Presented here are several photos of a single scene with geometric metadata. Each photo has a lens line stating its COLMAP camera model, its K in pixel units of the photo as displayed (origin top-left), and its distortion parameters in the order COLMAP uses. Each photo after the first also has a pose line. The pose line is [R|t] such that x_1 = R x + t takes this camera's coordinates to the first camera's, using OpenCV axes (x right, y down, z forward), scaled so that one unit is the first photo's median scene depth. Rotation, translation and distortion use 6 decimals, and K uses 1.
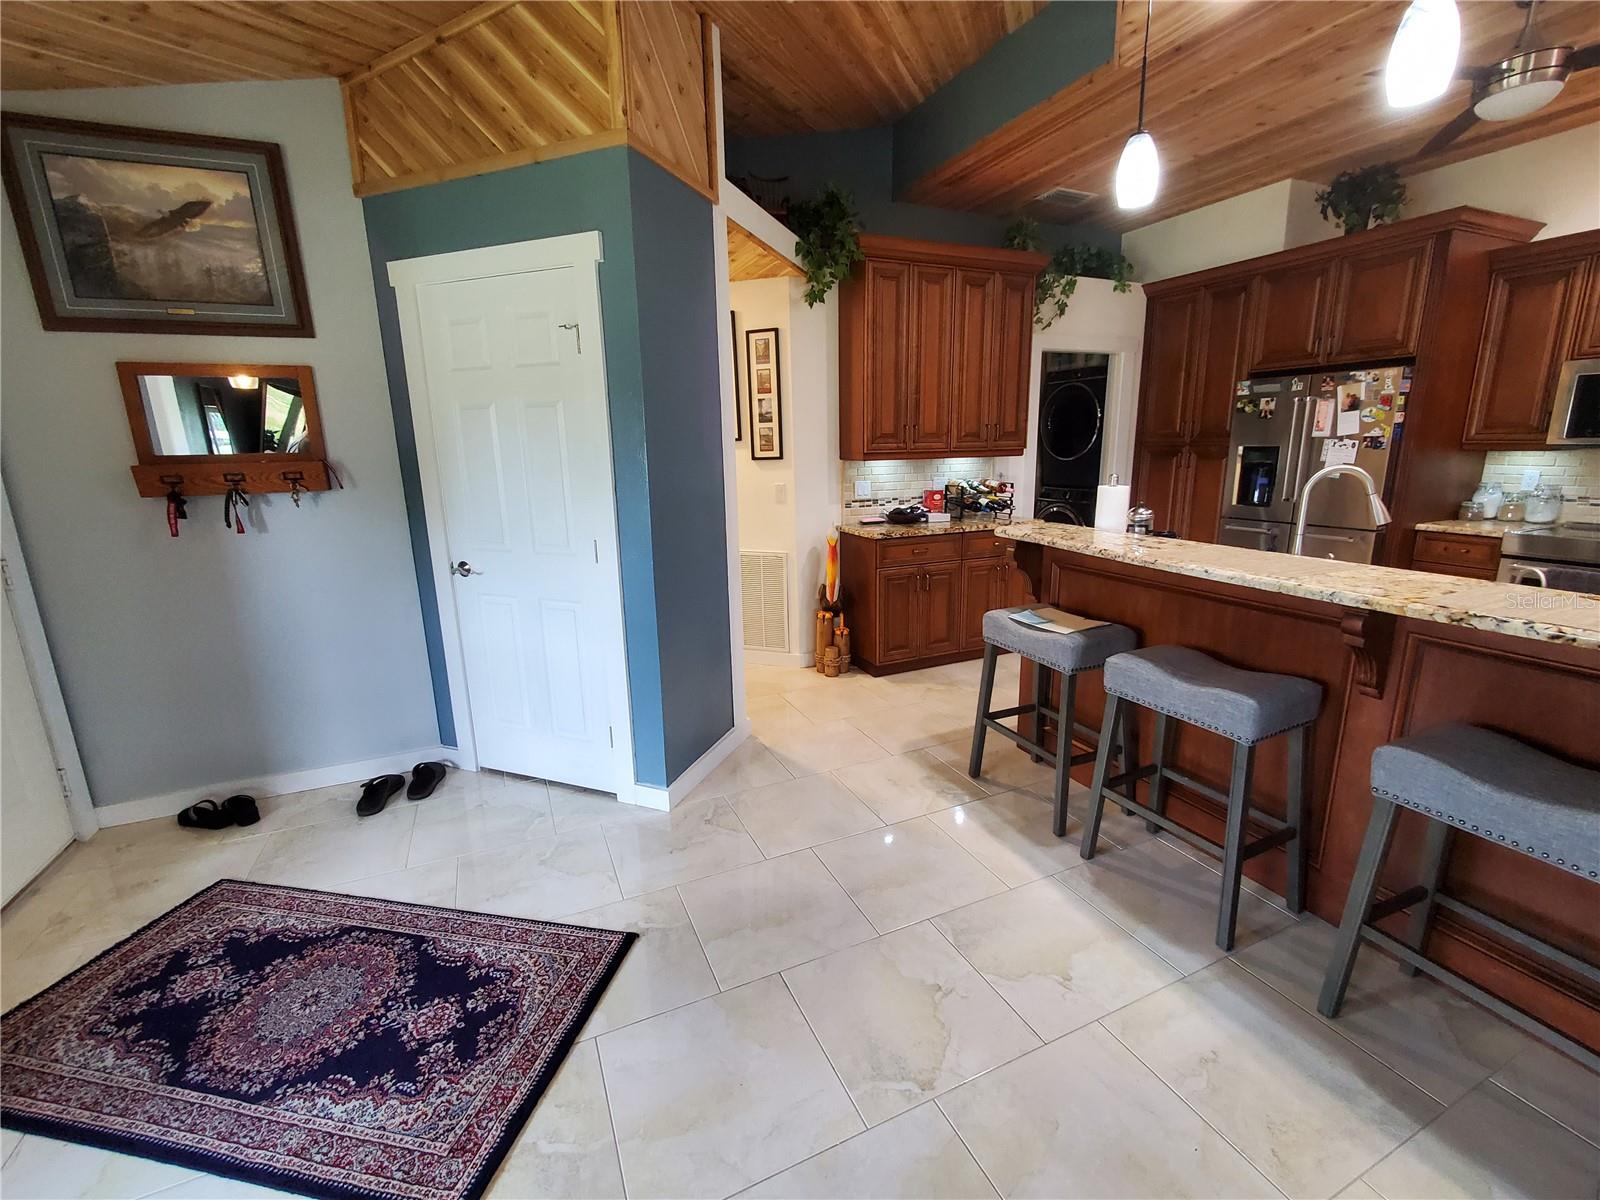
lens RADIAL K [[686.0, 0, 807.0], [0, 686.0, 595.7], [0, 0, 1]] dist [0.001172, -0.000515]
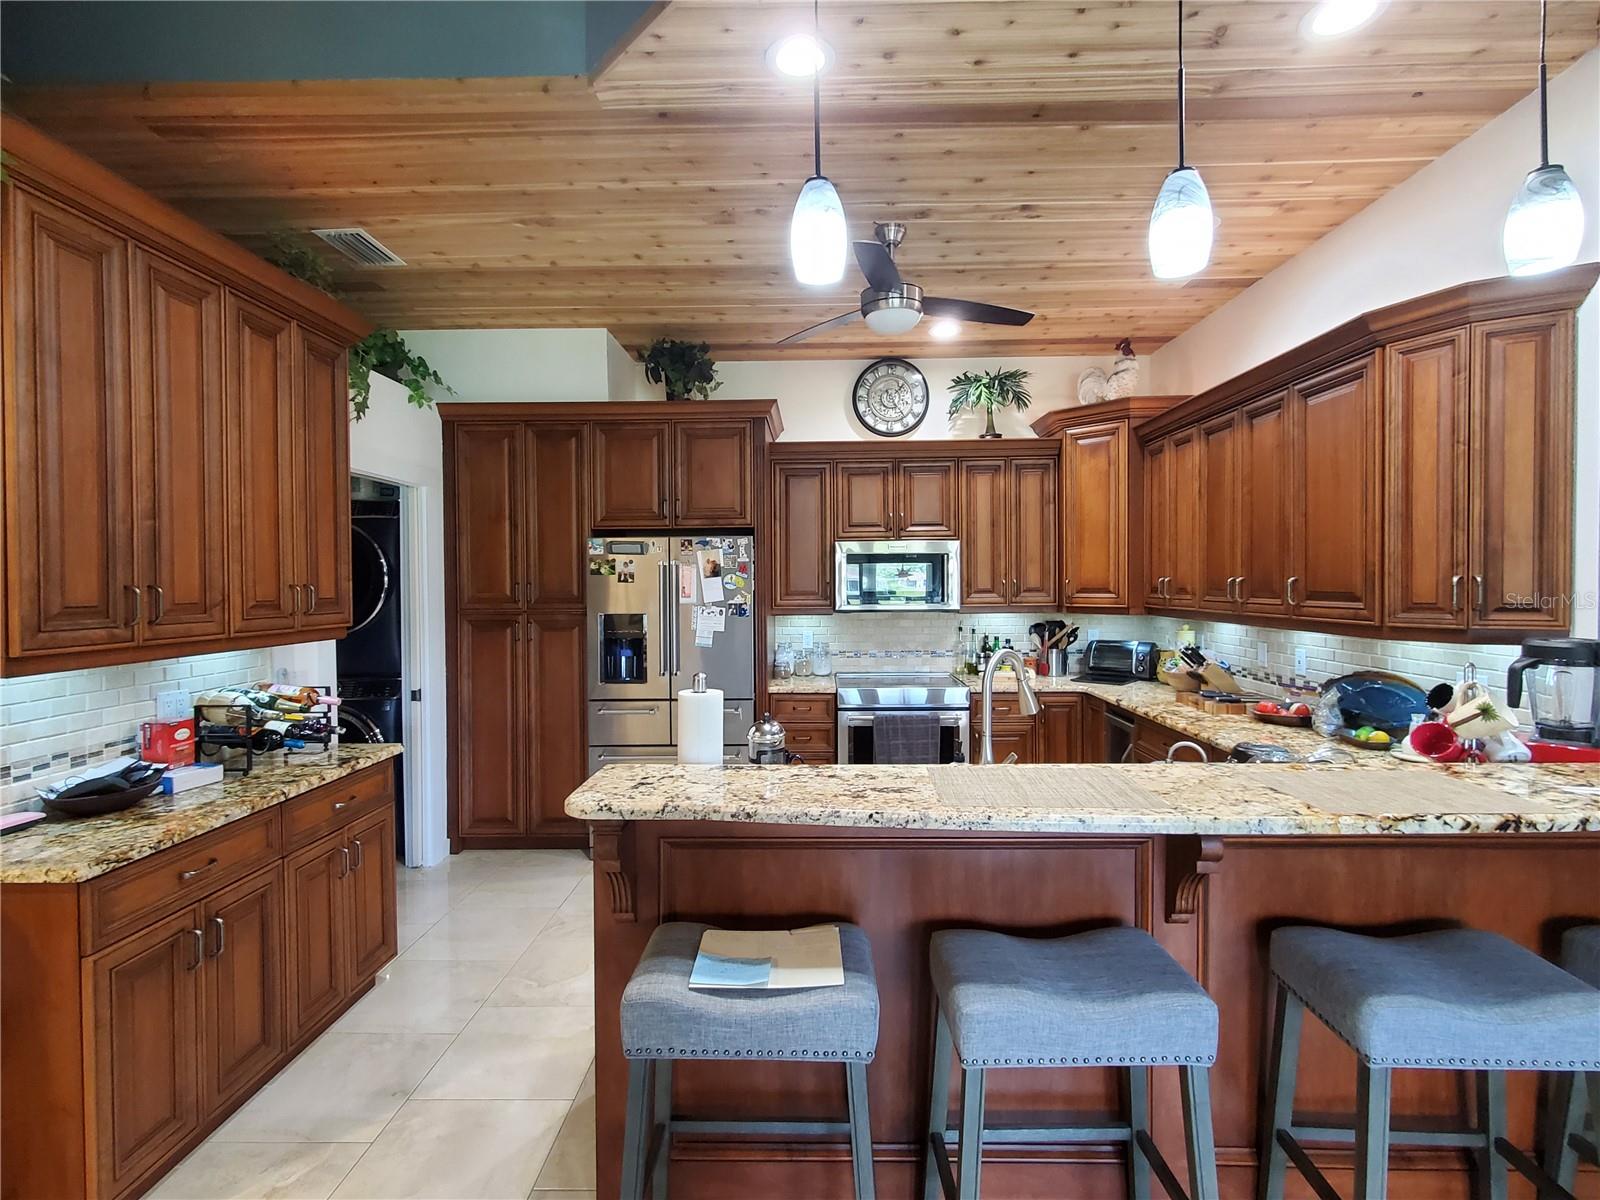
lens RADIAL K [[765.9, 0, 799.4], [0, 765.9, 593.3], [0, 0, 1]] dist [0.002376, 0.001693]
pose [[0.437353, 0.002196, 0.899287, -0.108165], [0.196187, 0.975678, -0.097795, -0.116764], [-0.877629, 0.219199, 0.426285, 0.434579]]
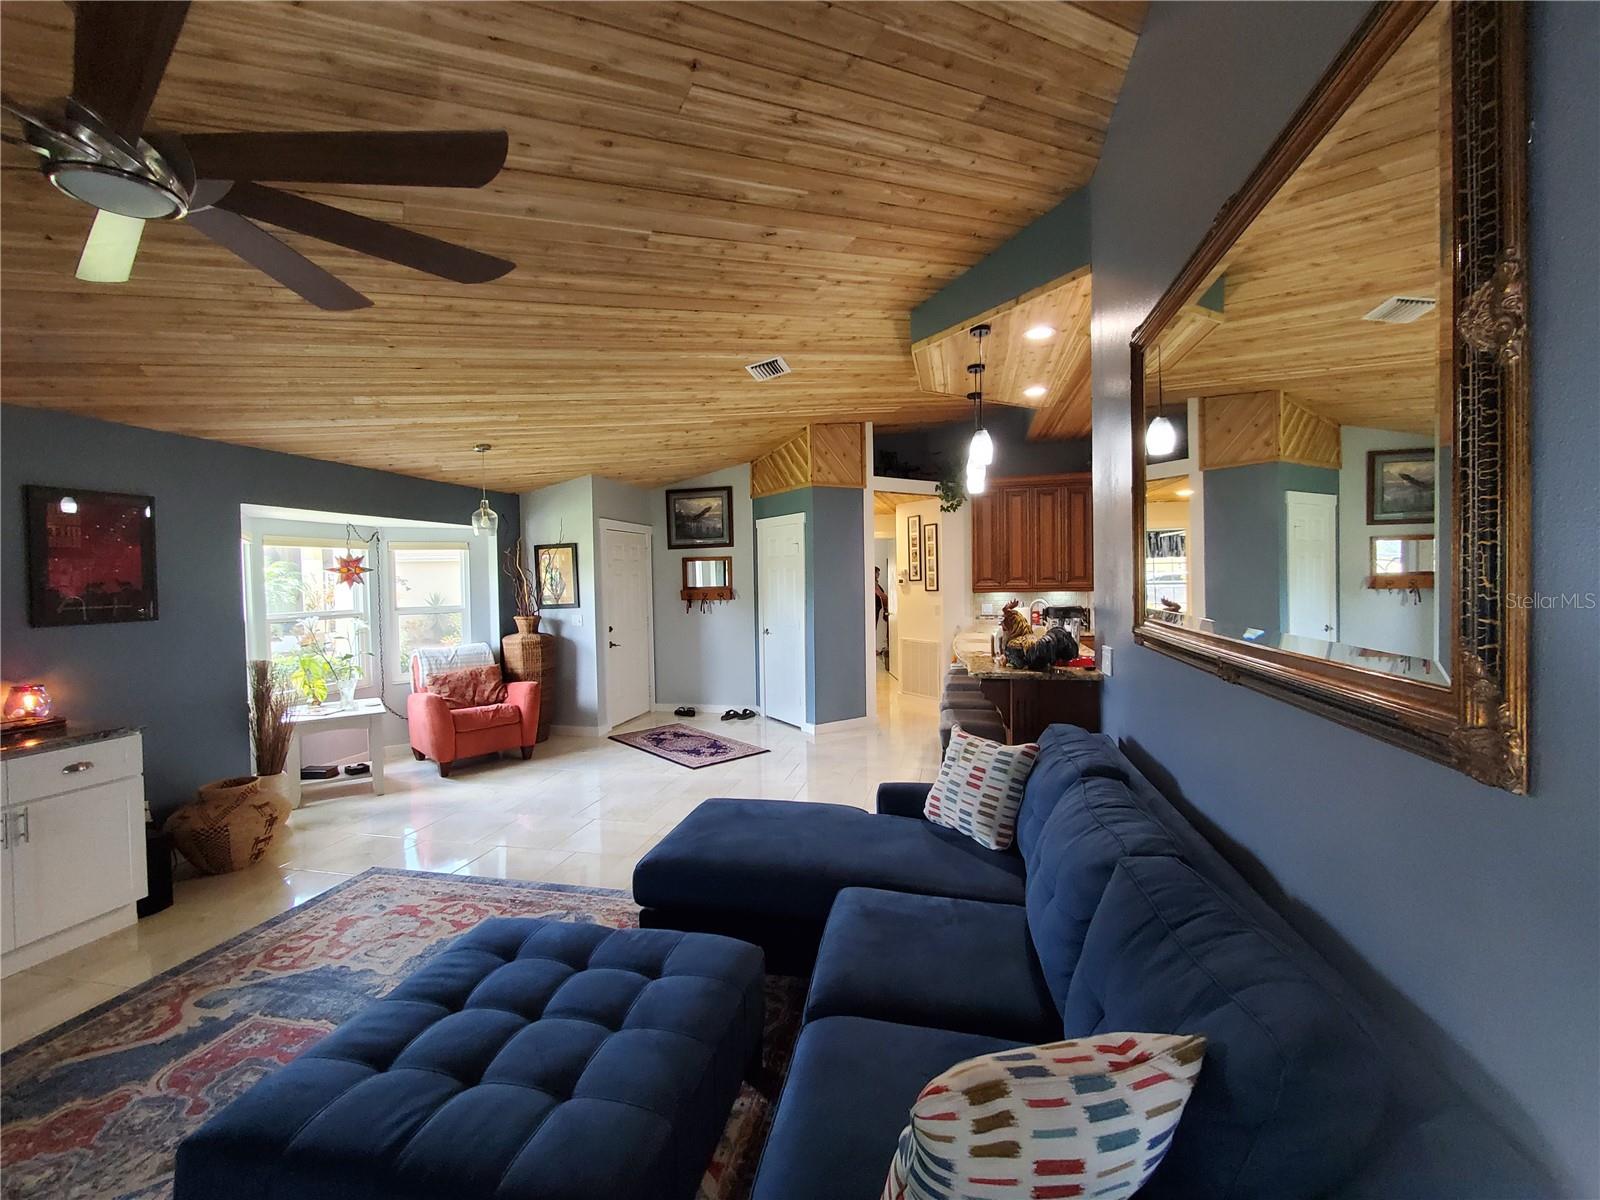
lens RADIAL K [[686.0, 0, 807.3], [0, 686.0, 595.9], [0, 0, 1]] dist [0.001172, -0.000515]
pose [[0.796061, 0.021532, -0.604833, 0.832861], [-0.128752, 0.982516, -0.134482, 0.110890], [0.591362, 0.184929, 0.784915, -0.675656]]
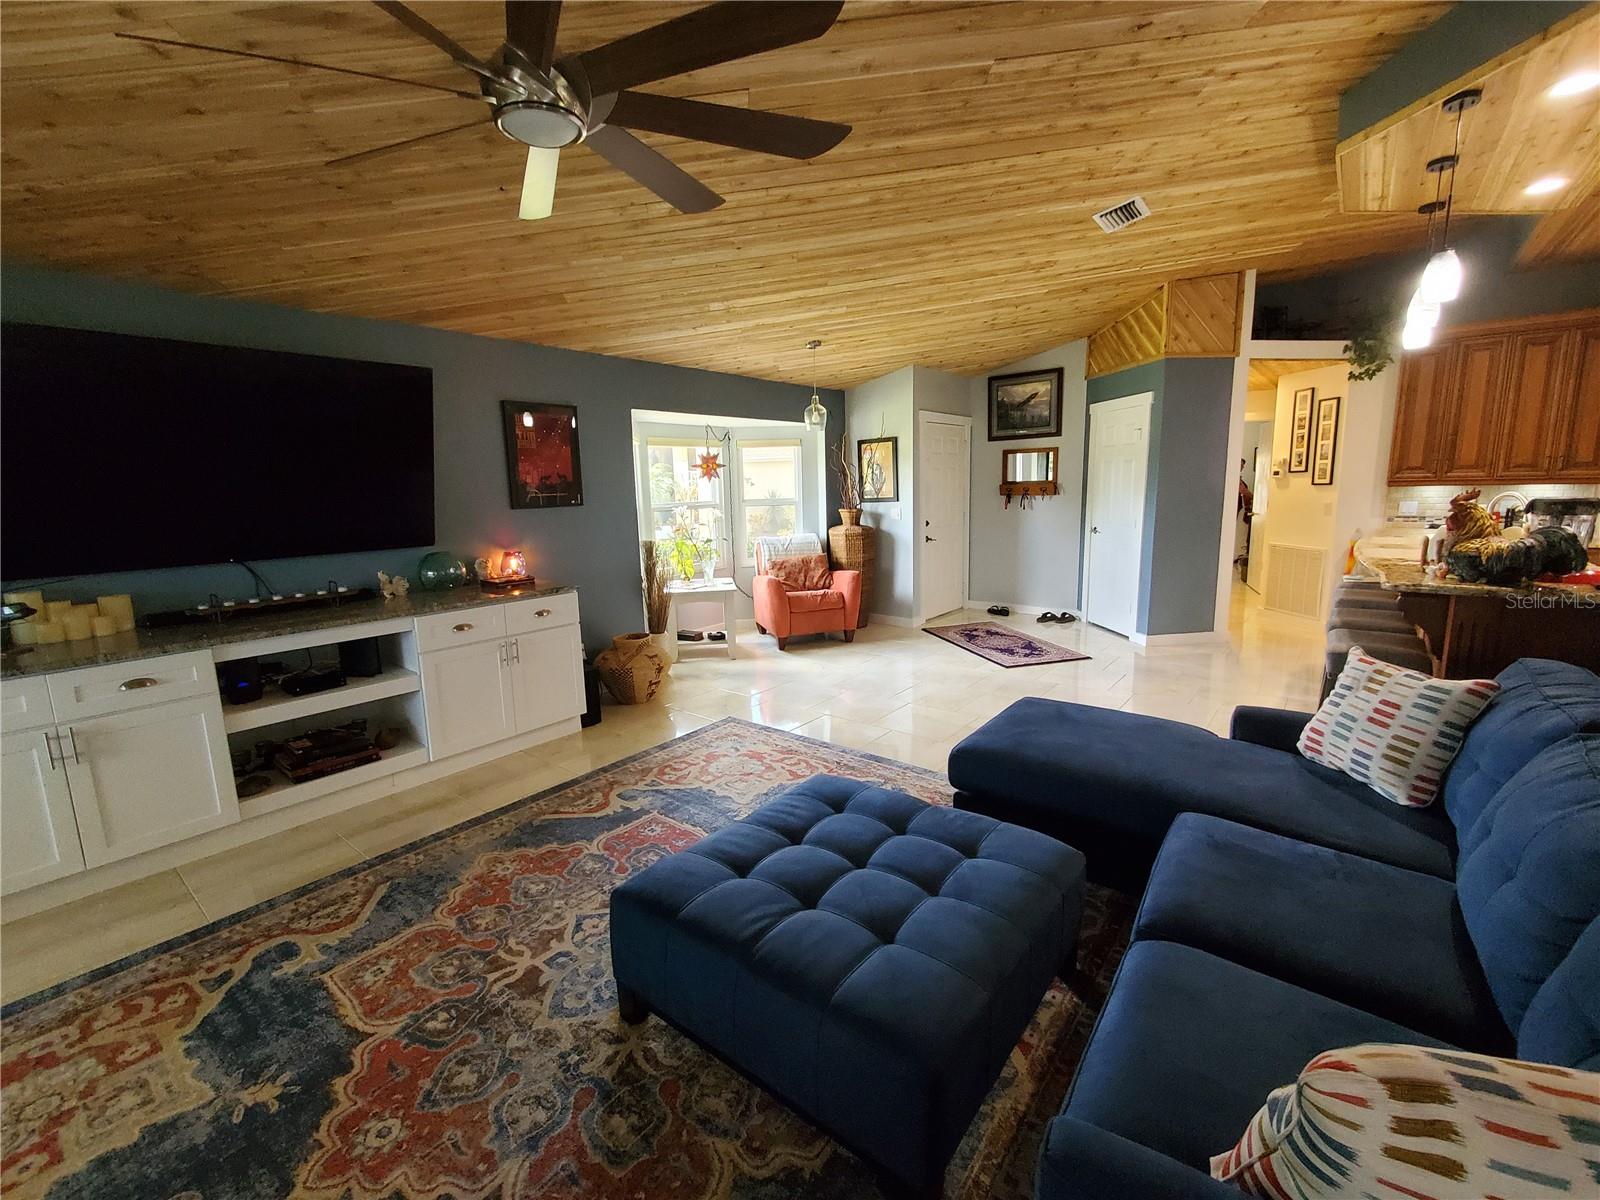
lens RADIAL K [[686.0, 0, 803.0], [0, 686.0, 598.0], [0, 0, 1]] dist [0.001172, -0.000515]
pose [[0.453066, 0.154413, -0.878002, 0.807351], [-0.178224, 0.980691, 0.080506, 0.124928], [0.873480, 0.120007, 0.471838, -0.668396]]
